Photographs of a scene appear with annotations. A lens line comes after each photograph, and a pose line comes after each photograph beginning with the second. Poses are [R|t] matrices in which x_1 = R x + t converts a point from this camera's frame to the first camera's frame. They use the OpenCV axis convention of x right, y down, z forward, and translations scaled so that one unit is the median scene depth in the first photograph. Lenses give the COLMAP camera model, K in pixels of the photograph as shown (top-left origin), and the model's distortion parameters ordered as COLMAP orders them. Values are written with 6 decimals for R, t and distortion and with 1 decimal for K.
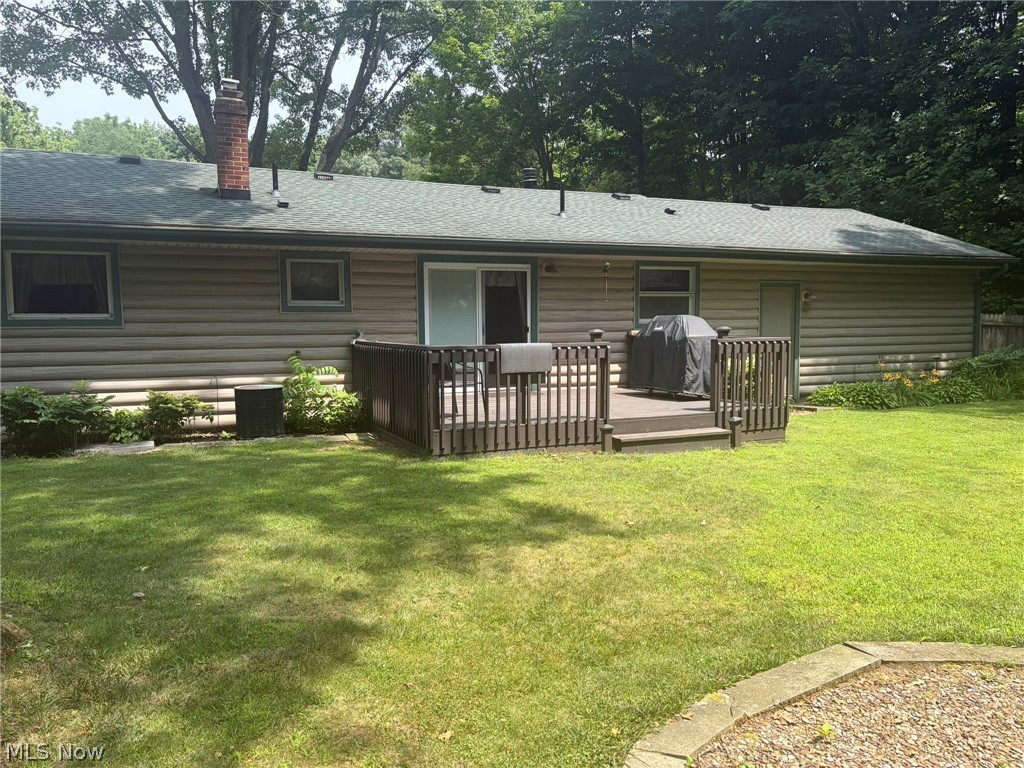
lens RADIAL K [[771.6, 0, 511.8], [0, 771.6, 391.4], [0, 0, 1]] dist [0.058609, -0.063170]
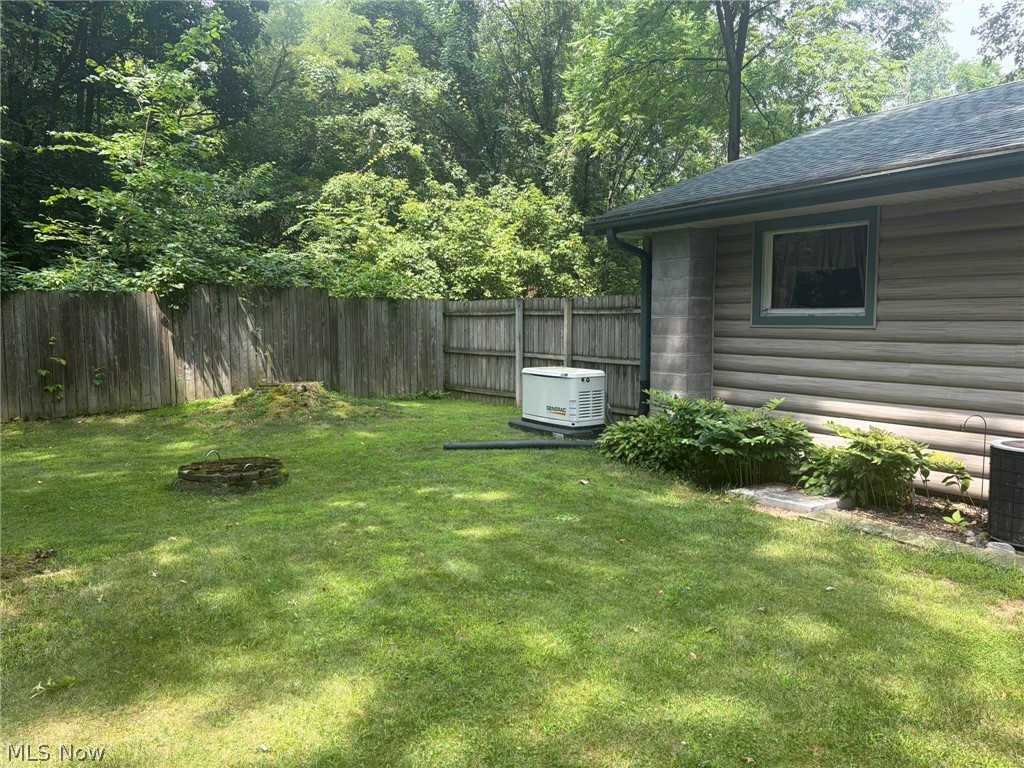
lens RADIAL K [[771.6, 0, 511.8], [0, 771.6, 391.4], [0, 0, 1]] dist [0.058609, -0.063170]
pose [[0.181796, 0.101812, -0.978051, 0.107434], [-0.083772, 0.992613, 0.087757, -0.052295], [0.979761, 0.065980, 0.188982, 0.490547]]
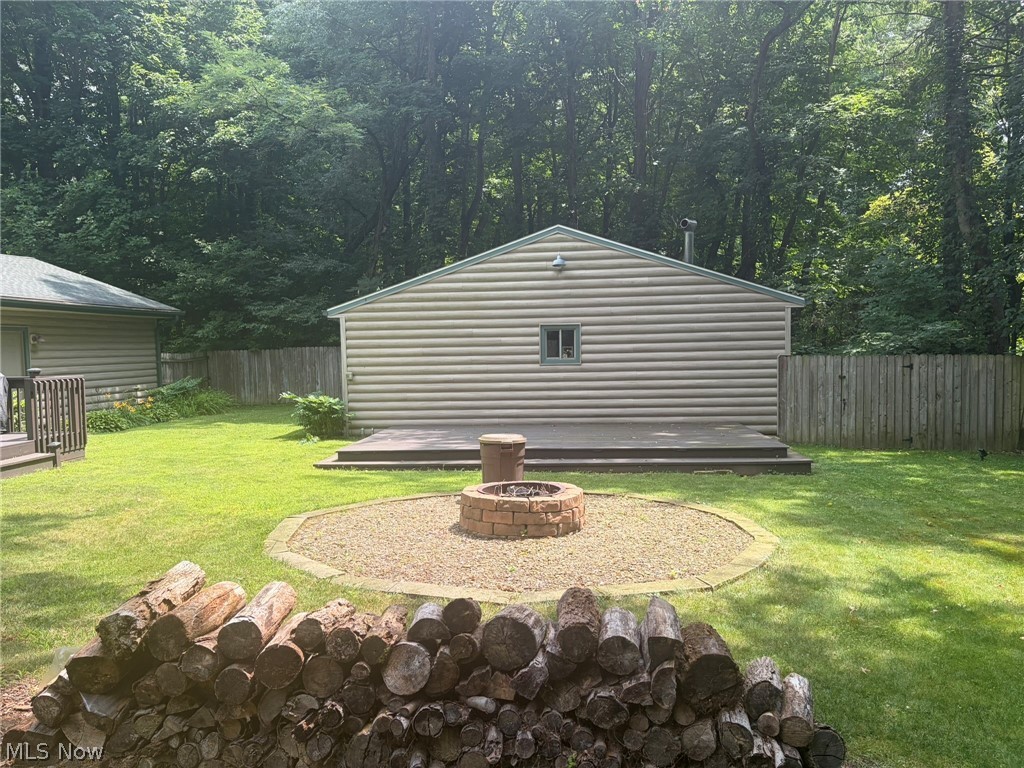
lens RADIAL K [[771.6, 0, 511.8], [0, 771.6, 391.4], [0, 0, 1]] dist [0.058609, -0.063170]
pose [[0.488999, -0.053330, 0.870653, -0.344980], [0.091739, 0.995738, 0.009467, 0.006621], [-0.867447, 0.075243, 0.491807, -0.185935]]
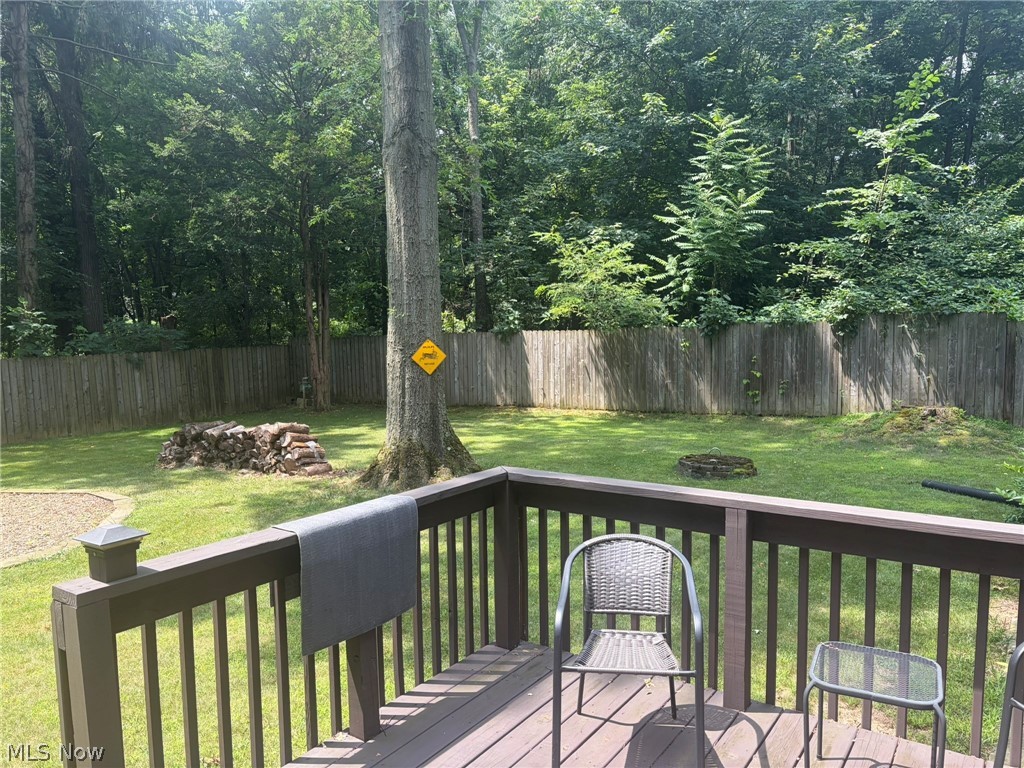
lens RADIAL K [[778.0, 0, 510.7], [0, 778.0, 392.9], [0, 0, 1]] dist [0.041584, -0.048659]
pose [[-0.845022, 0.066723, -0.530552, 0.113581], [-0.027790, 0.985364, 0.168182, -0.134690], [0.534008, 0.156861, -0.830801, 0.990495]]
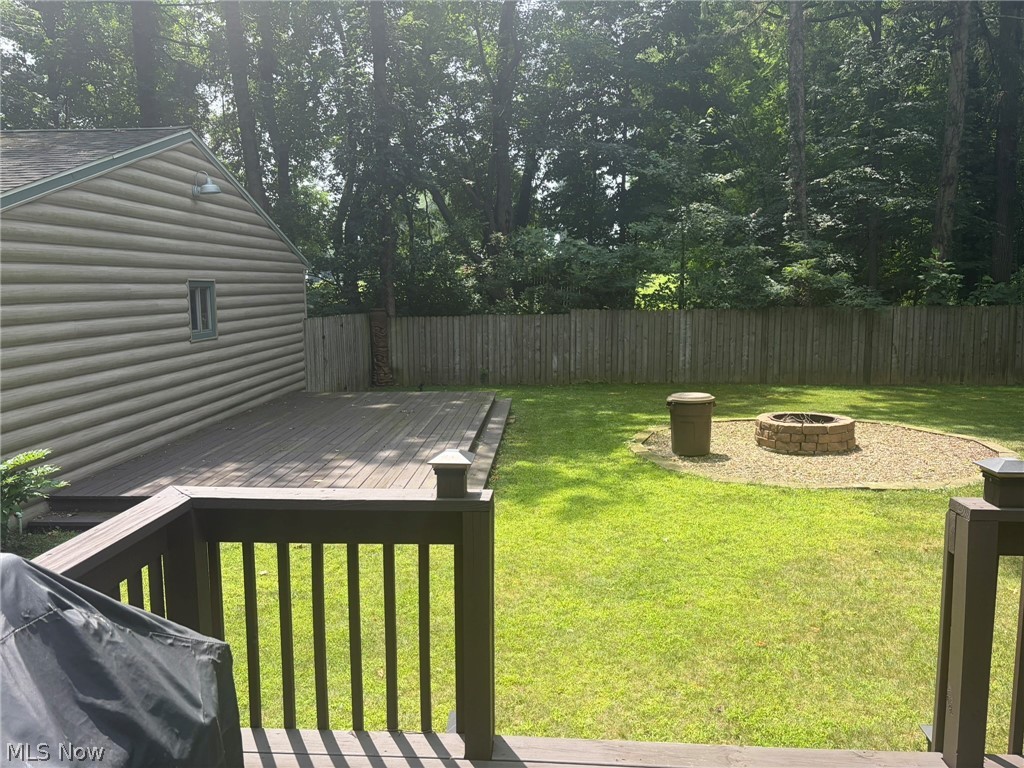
lens RADIAL K [[778.0, 0, 510.7], [0, 778.0, 392.9], [0, 0, 1]] dist [0.041584, -0.048659]
pose [[-0.889992, -0.049697, 0.453260, 0.144508], [0.054711, 0.975223, 0.214353, -0.145659], [-0.452682, 0.215571, -0.865221, 1.126675]]
